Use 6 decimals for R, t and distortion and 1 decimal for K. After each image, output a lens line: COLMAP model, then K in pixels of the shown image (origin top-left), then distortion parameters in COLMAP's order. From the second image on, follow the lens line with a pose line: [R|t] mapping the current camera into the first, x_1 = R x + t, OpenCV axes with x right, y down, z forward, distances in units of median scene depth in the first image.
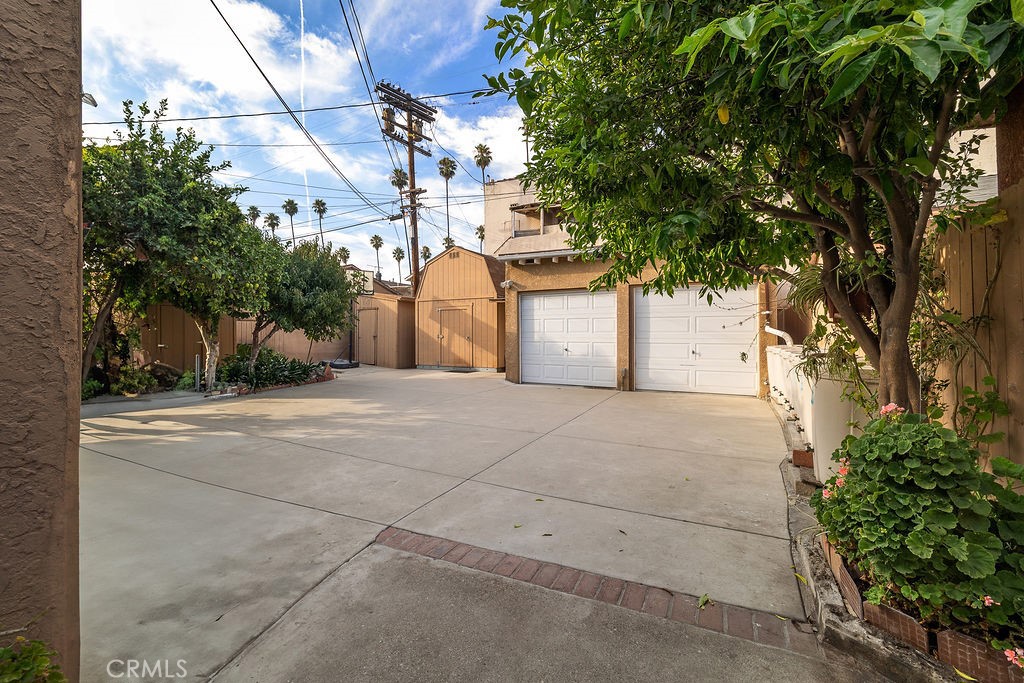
lens RADIAL K [[428.9, 0, 508.2], [0, 428.9, 331.6], [0, 0, 1]] dist [-0.002774, -0.000283]
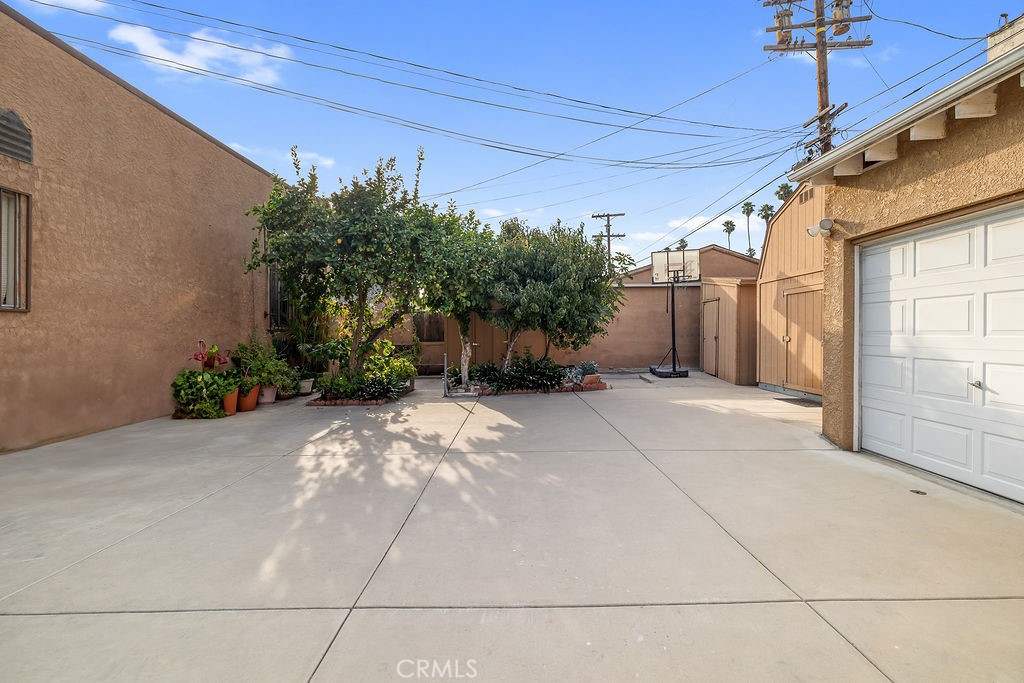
lens RADIAL K [[428.9, 0, 507.4], [0, 428.9, 336.7], [0, 0, 1]] dist [-0.002774, -0.000283]
pose [[0.461479, 0.008436, -0.887111, 0.189706], [0.007594, 0.999881, 0.013459, -0.002142], [0.887119, -0.012948, 0.461359, 0.371854]]
